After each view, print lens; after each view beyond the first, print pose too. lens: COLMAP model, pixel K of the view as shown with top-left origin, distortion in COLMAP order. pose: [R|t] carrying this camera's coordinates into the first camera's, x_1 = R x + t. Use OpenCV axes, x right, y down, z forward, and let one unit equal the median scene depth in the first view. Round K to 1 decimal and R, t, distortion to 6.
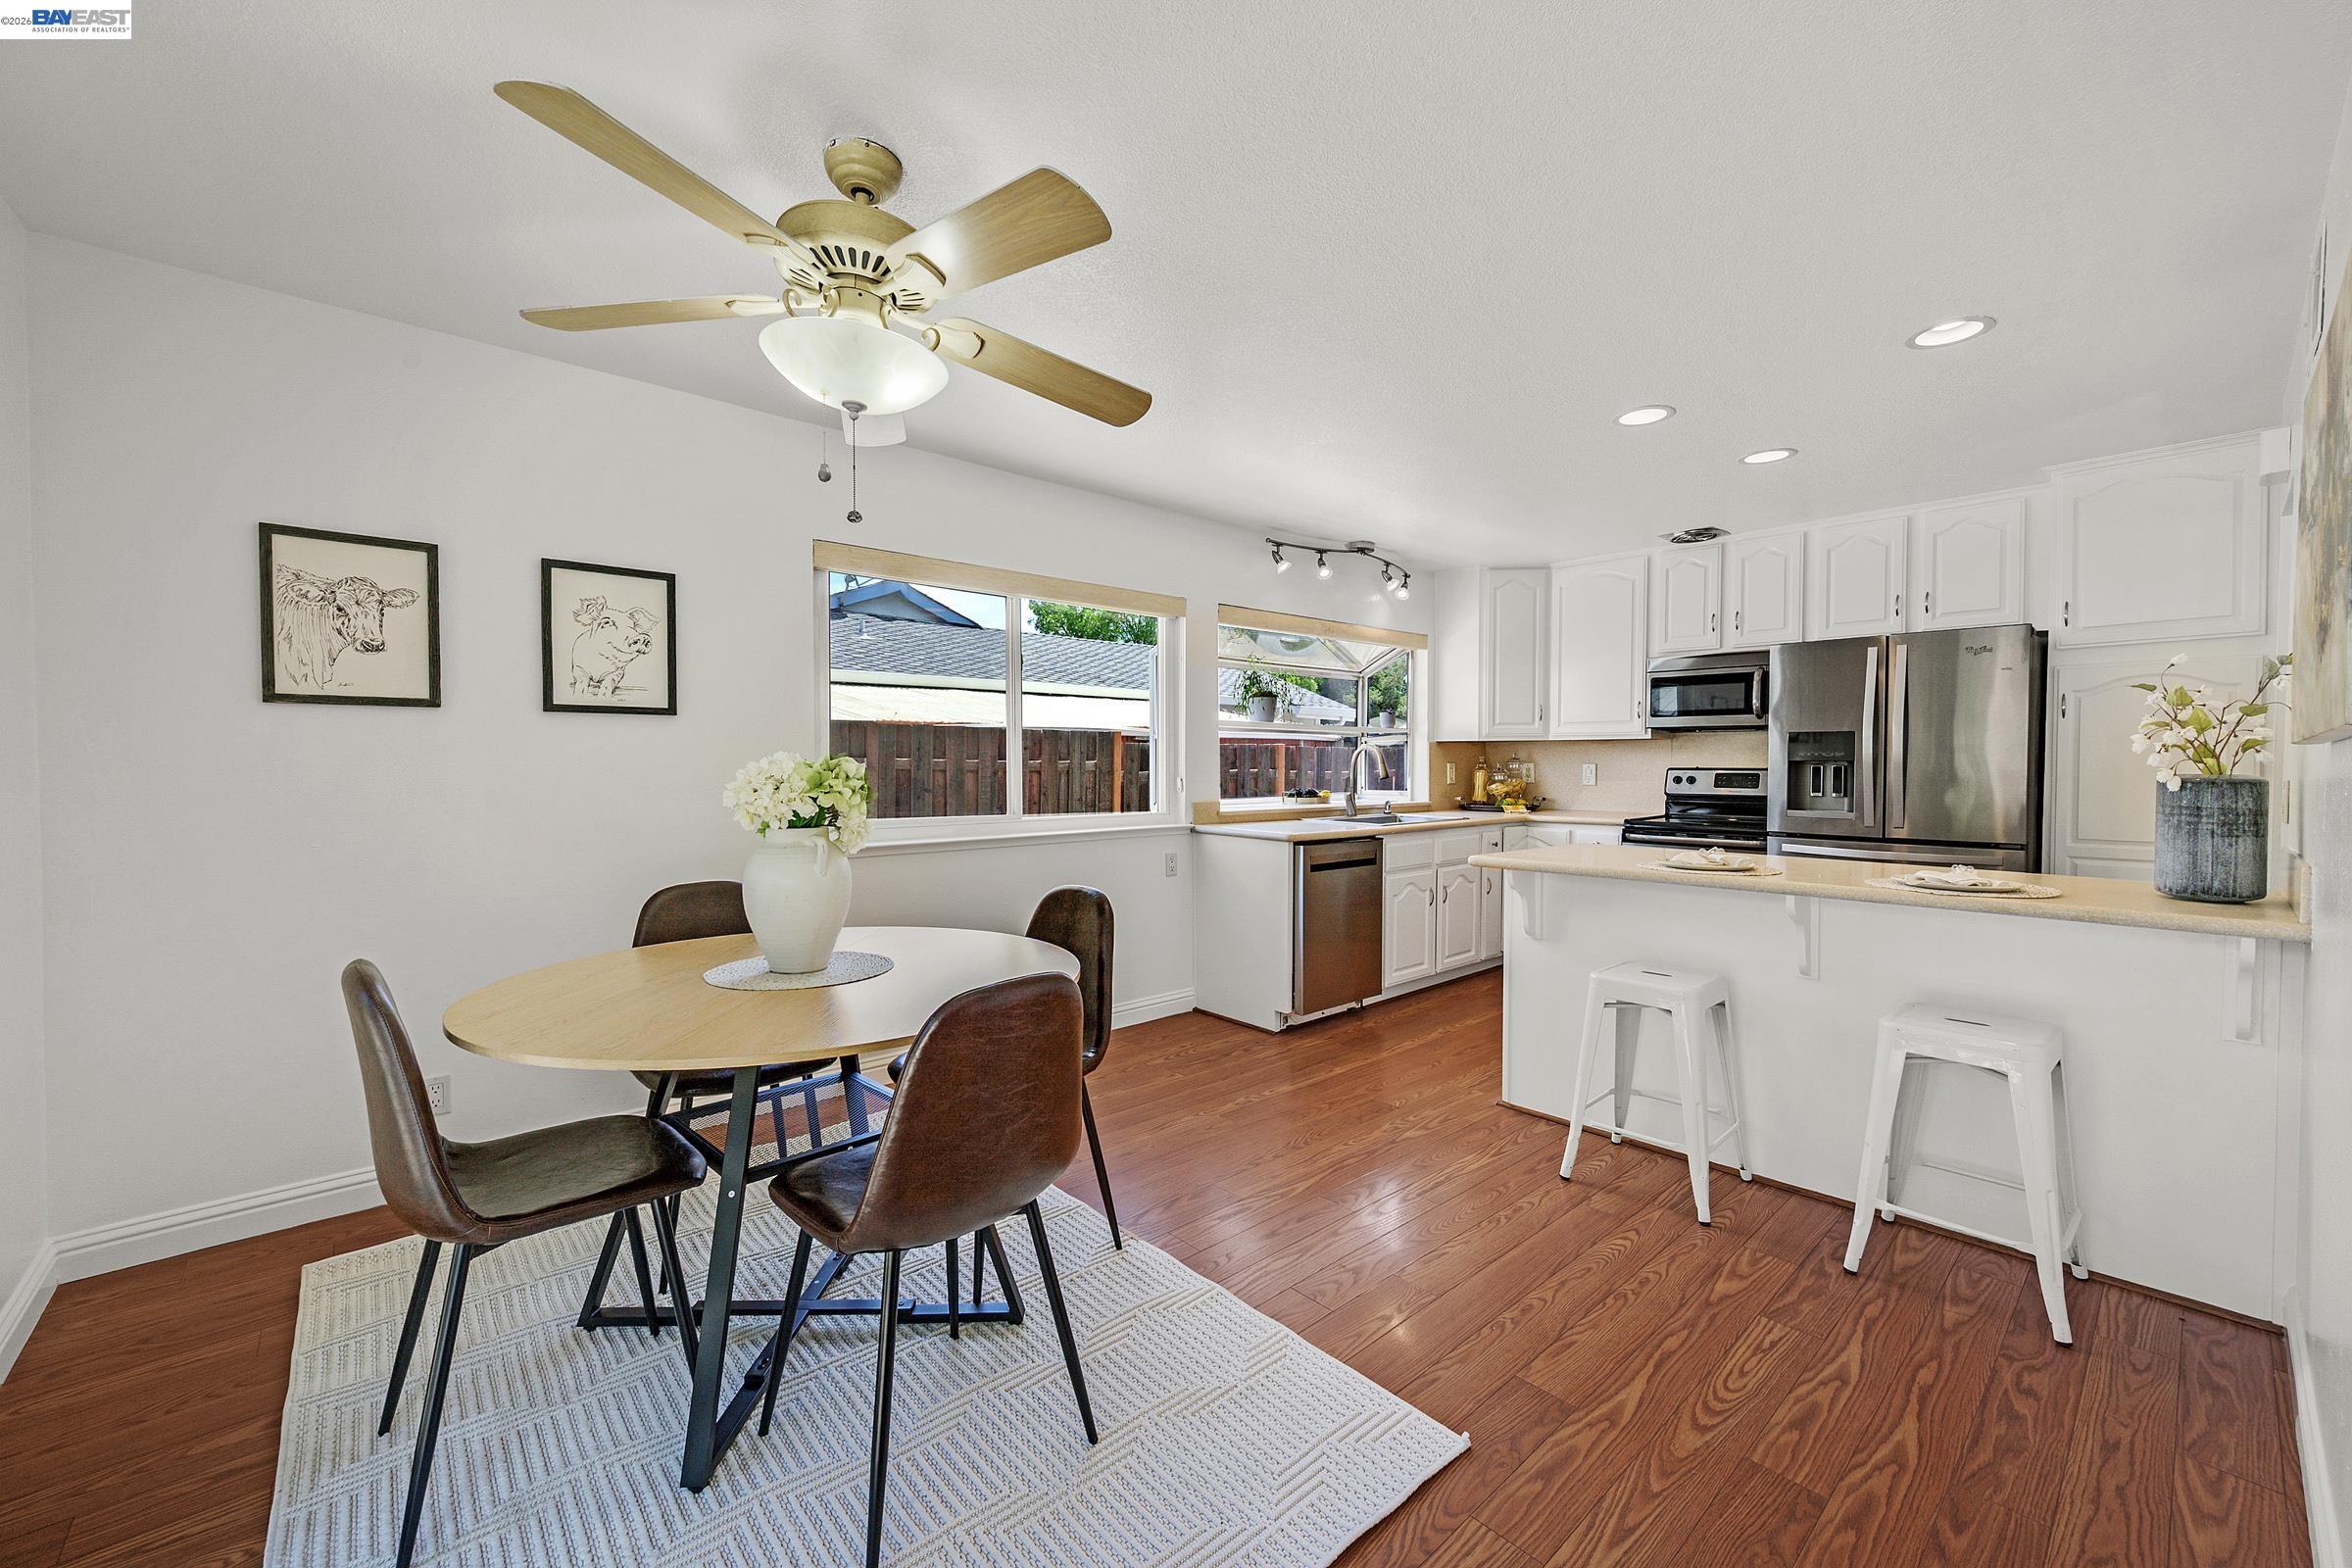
lens RADIAL K [[925.2, 0, 1178.5], [0, 925.2, 779.9], [0, 0, 1]] dist [-0.001347, -0.000016]
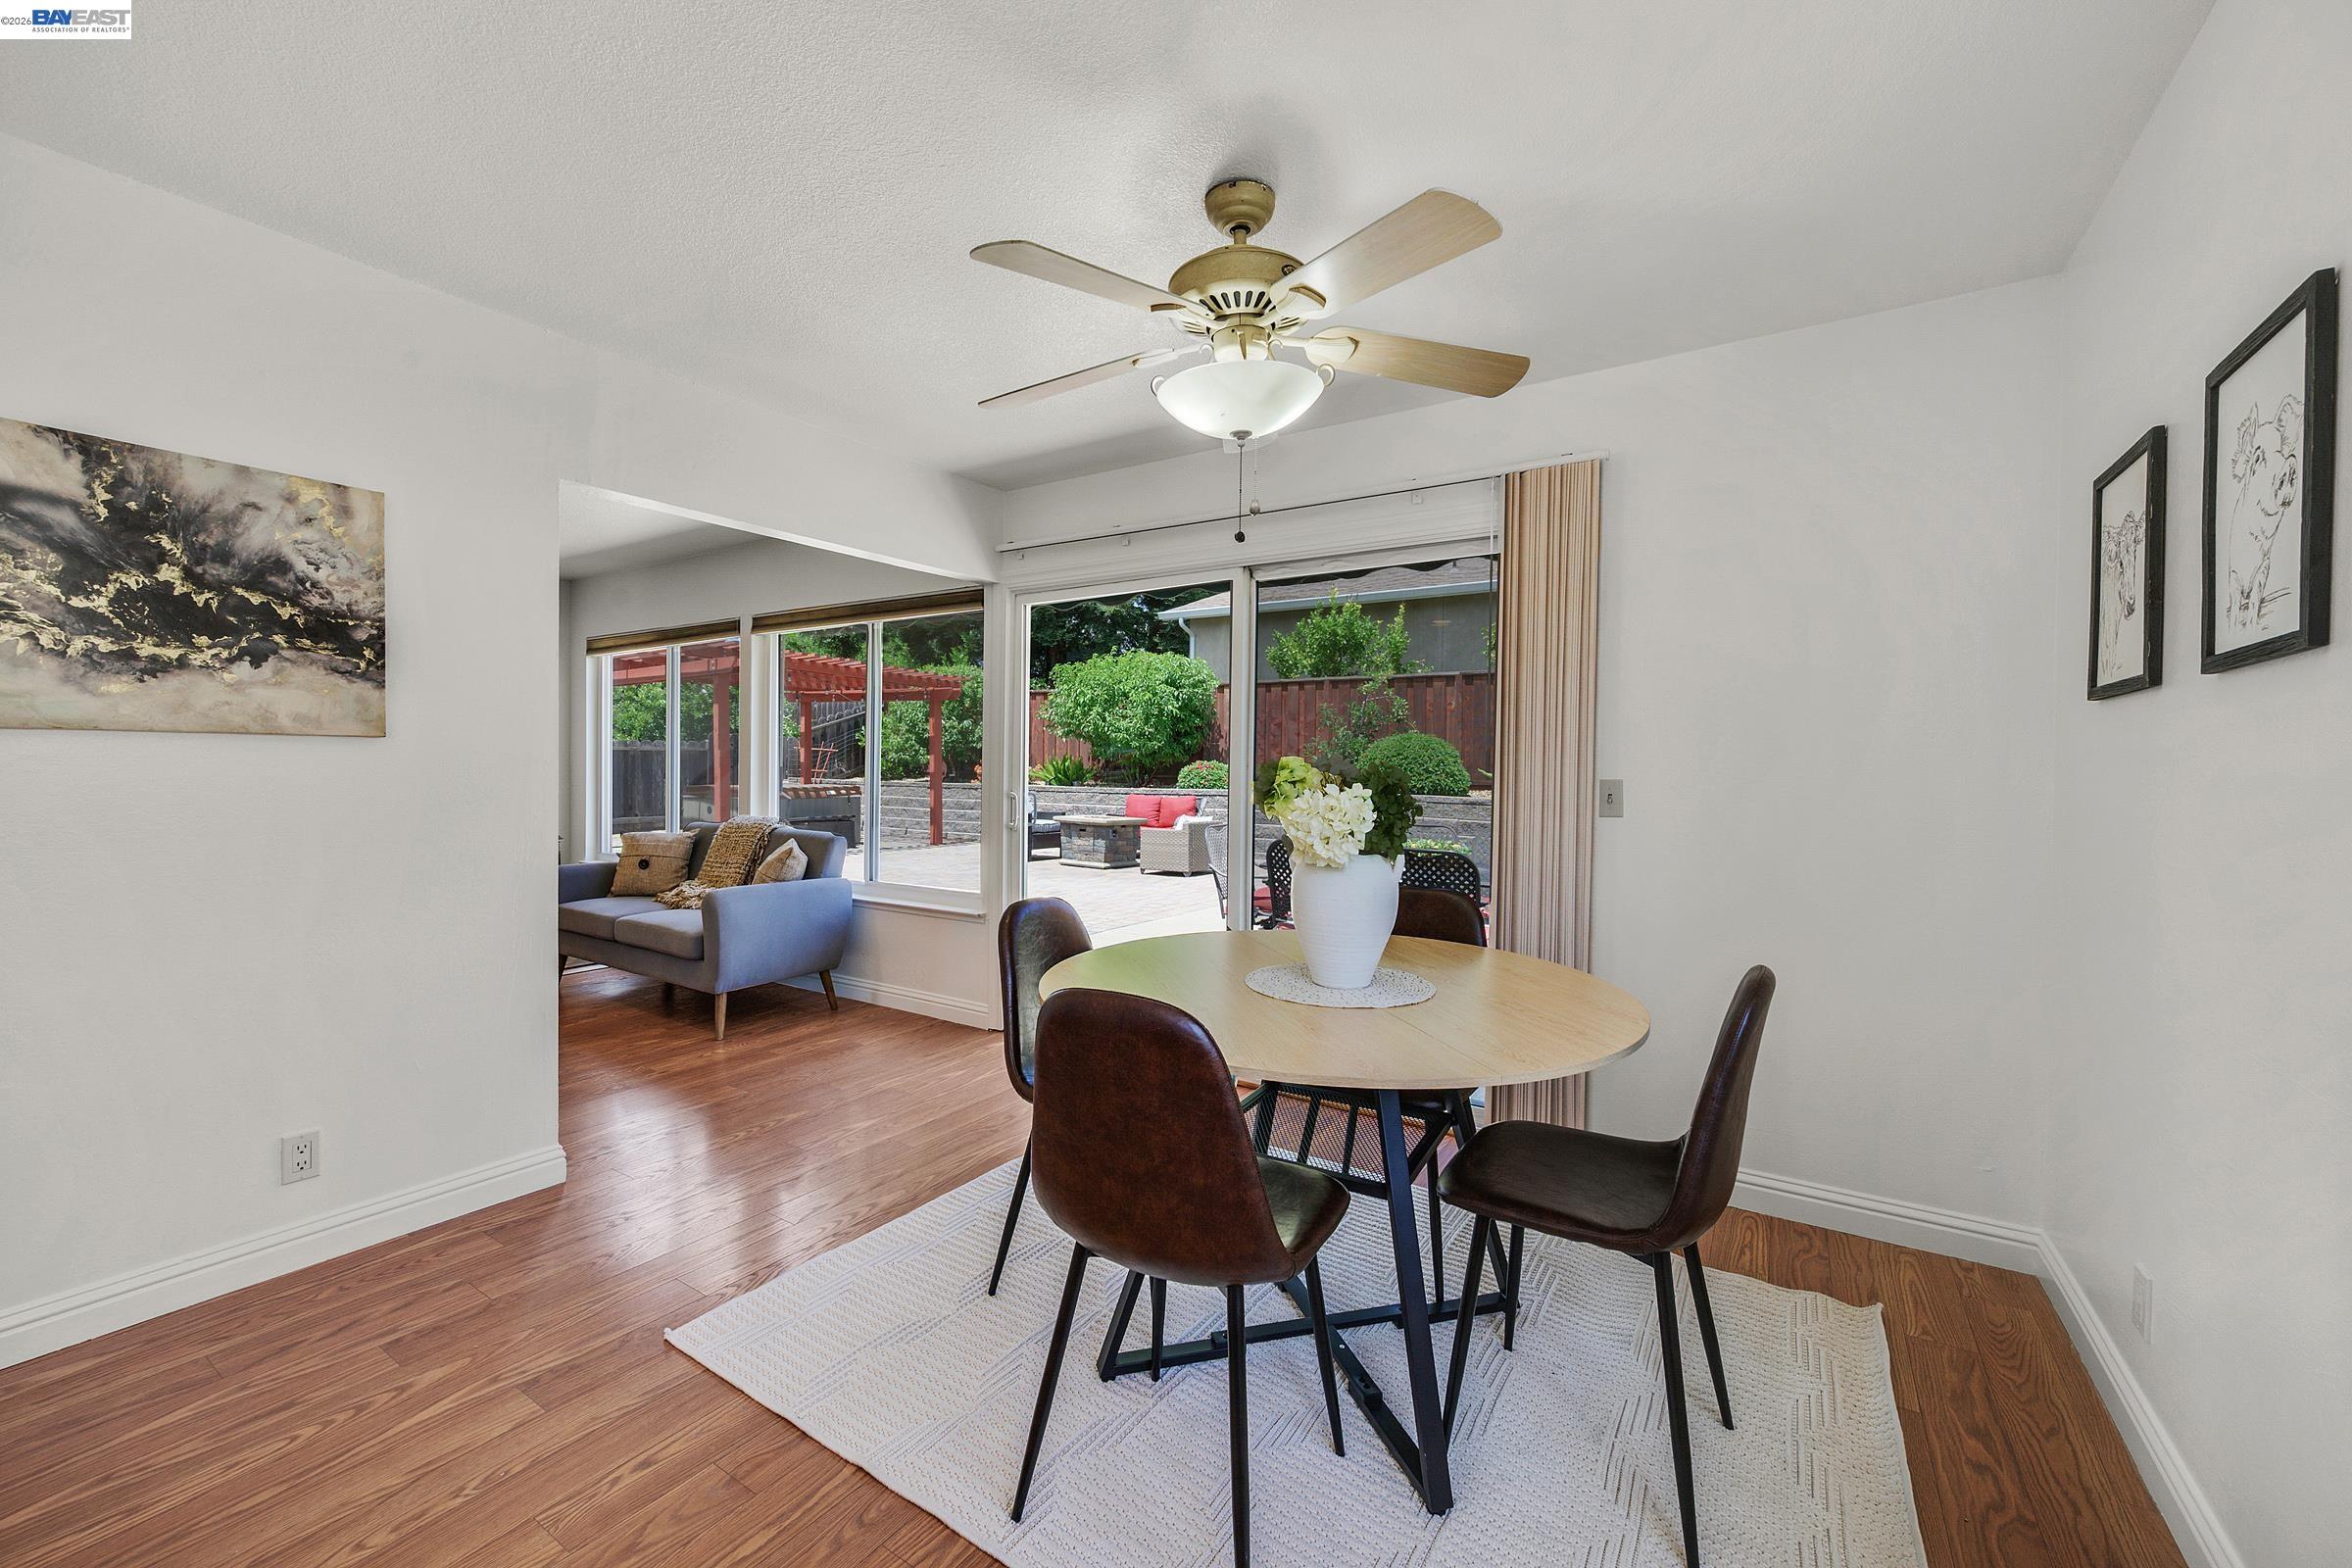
lens RADIAL K [[923.2, 0, 1180.5], [0, 923.2, 780.5], [0, 0, 1]] dist [-0.005157, -0.000665]
pose [[-0.965468, -0.013019, -0.260198, 0.000828], [-0.021330, 0.999348, 0.029142, -0.015080], [0.259649, 0.033686, -0.965115, 1.251694]]
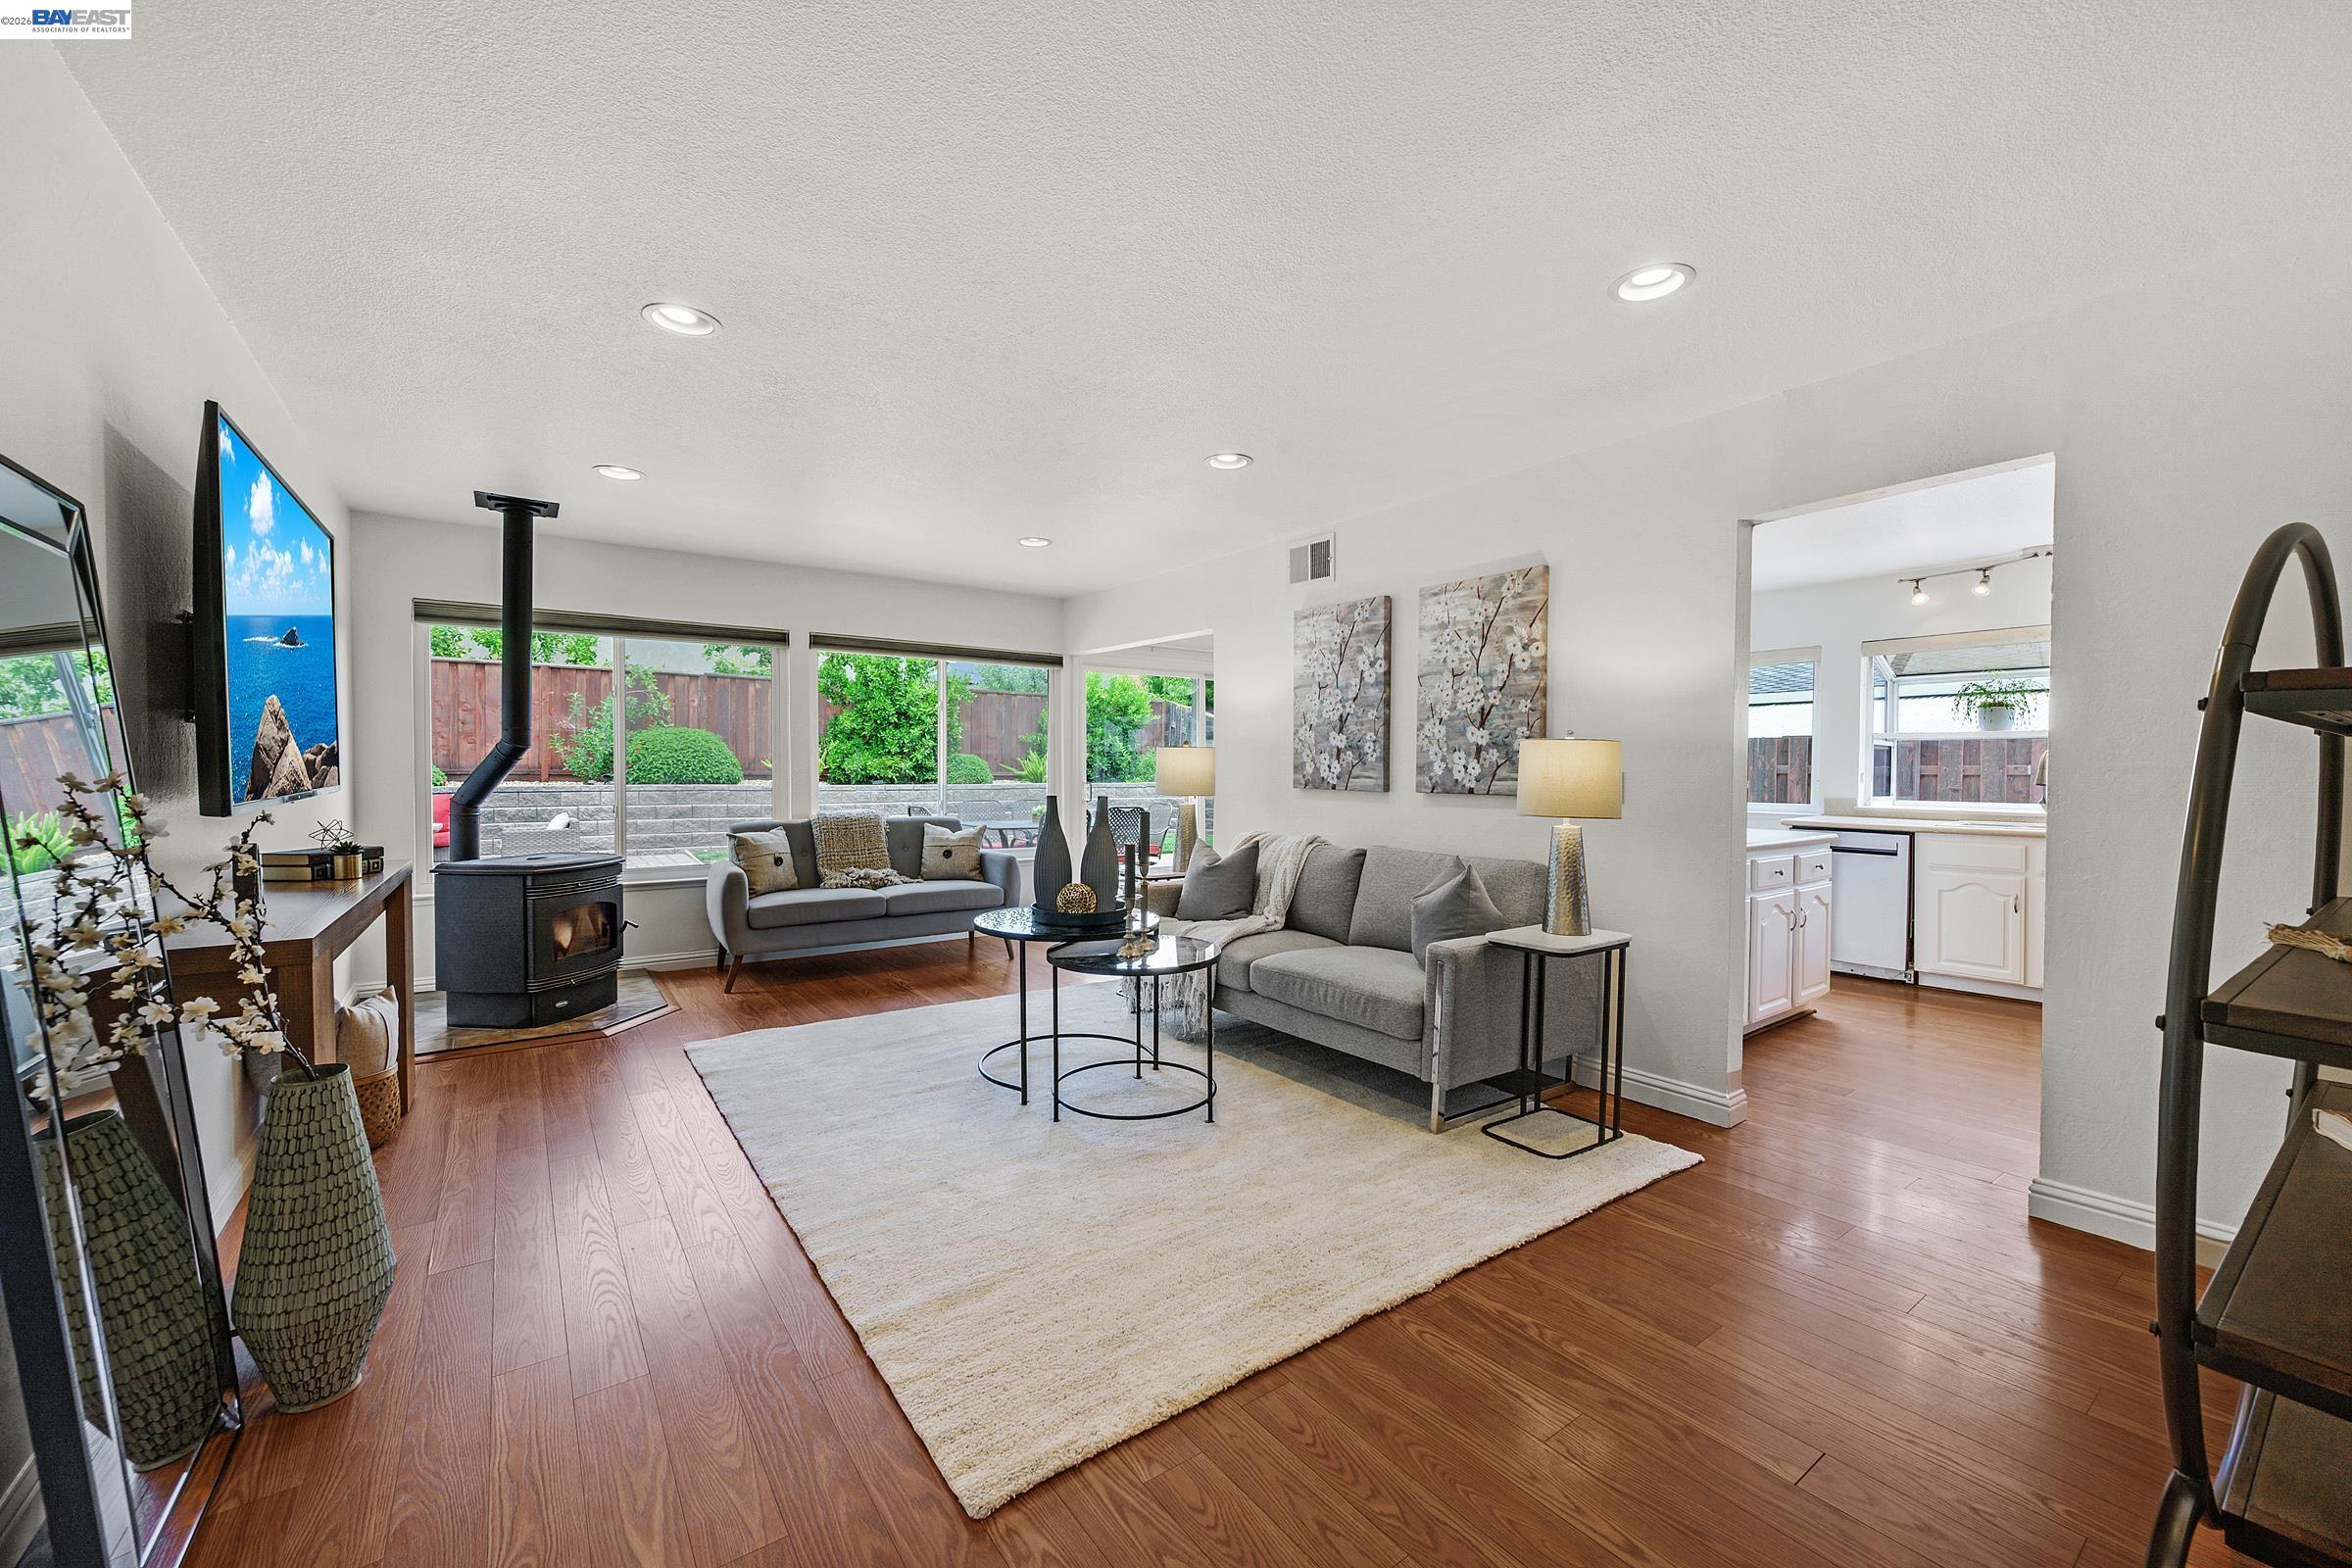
lens RADIAL K [[933.4, 0, 1186.6], [0, 933.4, 780.3], [0, 0, 1]] dist [-0.001231, -0.000036]
pose [[-0.096905, 0.013047, -0.995208, 2.222721], [-0.024075, 0.999591, 0.015448, -0.000655], [0.995002, 0.025457, -0.096551, 0.321070]]
